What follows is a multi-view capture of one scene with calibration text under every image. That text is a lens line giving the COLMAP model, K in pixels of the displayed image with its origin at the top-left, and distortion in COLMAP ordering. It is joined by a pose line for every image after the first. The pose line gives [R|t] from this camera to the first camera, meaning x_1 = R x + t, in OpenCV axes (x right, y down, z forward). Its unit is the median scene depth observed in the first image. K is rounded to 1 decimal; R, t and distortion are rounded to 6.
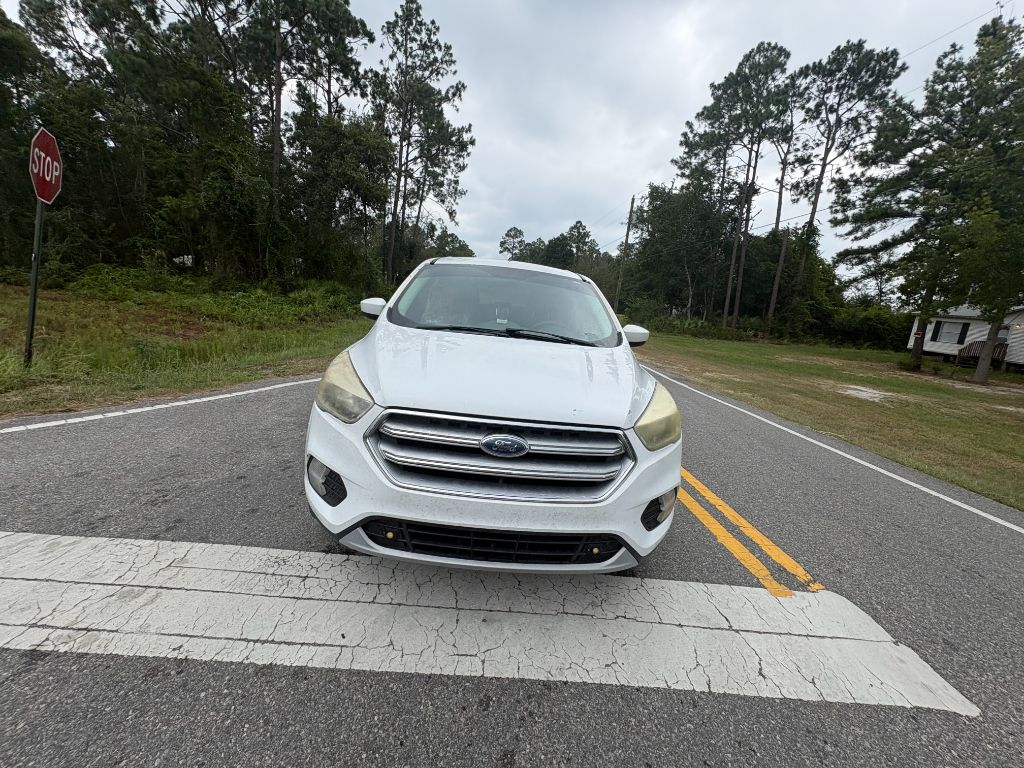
lens RADIAL K [[411.4, 0, 515.8], [0, 411.4, 384.3], [0, 0, 1]] dist [0.001574, -0.000652]
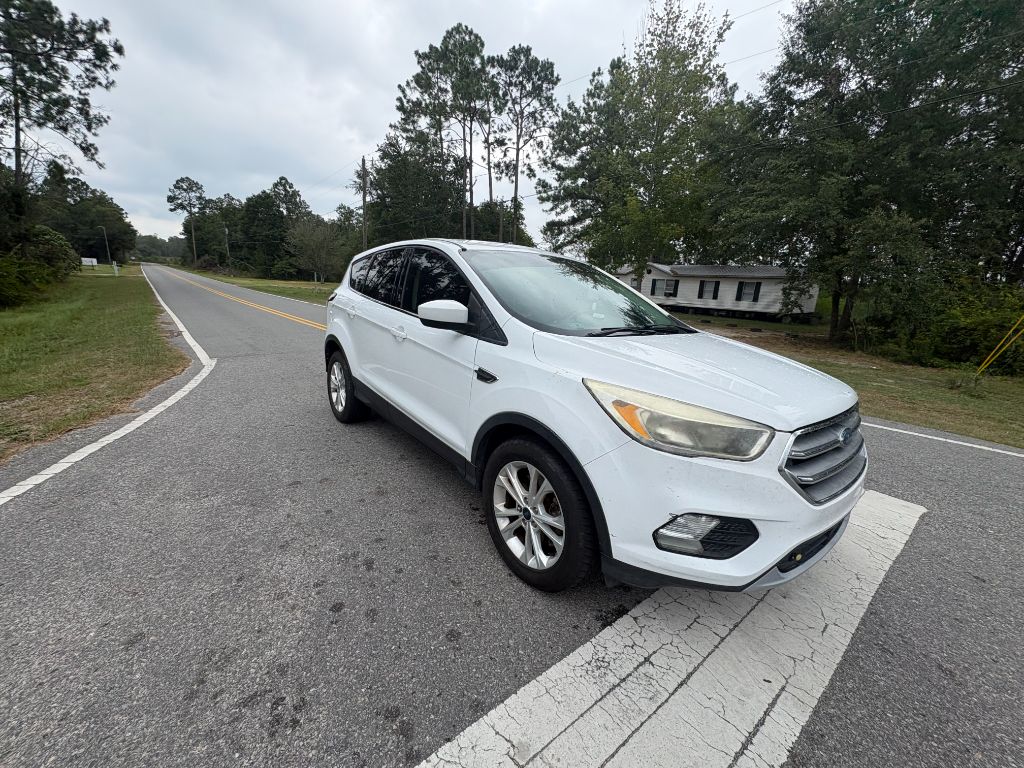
lens RADIAL K [[411.4, 0, 518.6], [0, 411.4, 377.7], [0, 0, 1]] dist [0.001574, -0.000652]
pose [[0.798251, -0.186290, 0.572793, -0.062309], [0.150498, 0.982494, 0.109802, -0.012089], [-0.583220, -0.001445, 0.812313, 0.028146]]
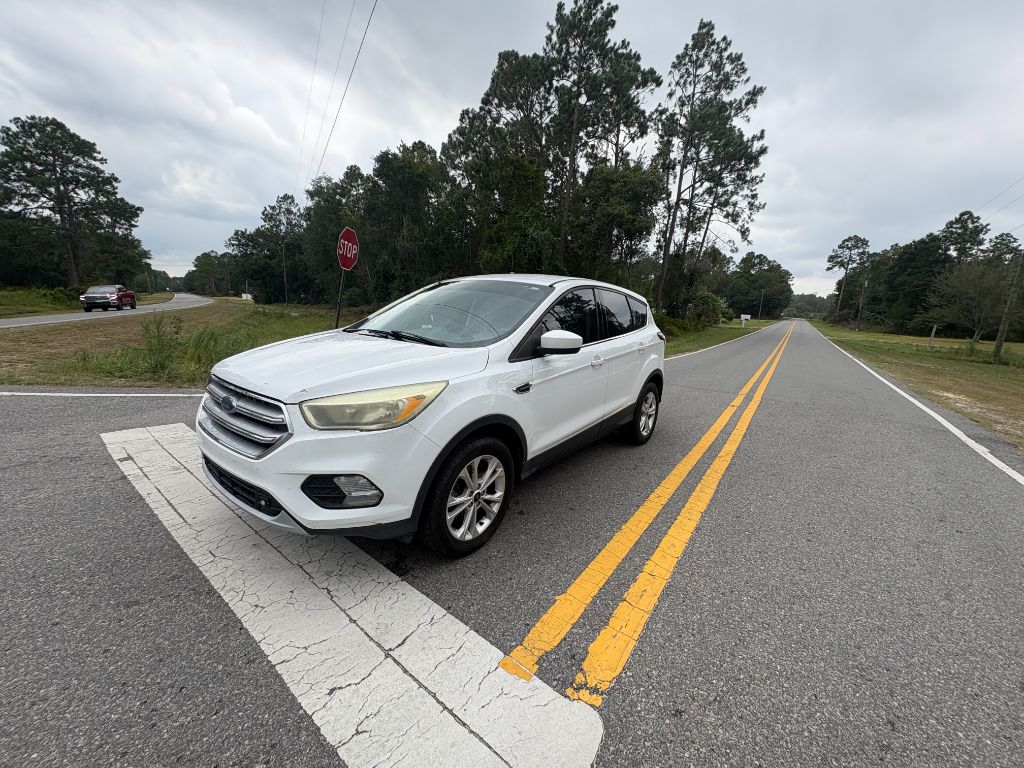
lens RADIAL K [[411.4, 0, 513.6], [0, 411.4, 388.2], [0, 0, 1]] dist [0.001574, -0.000652]
pose [[0.767711, 0.069161, -0.637053, 0.072805], [-0.110218, 0.993594, -0.024955, 0.001209], [0.631246, 0.089373, 0.770416, 0.025194]]
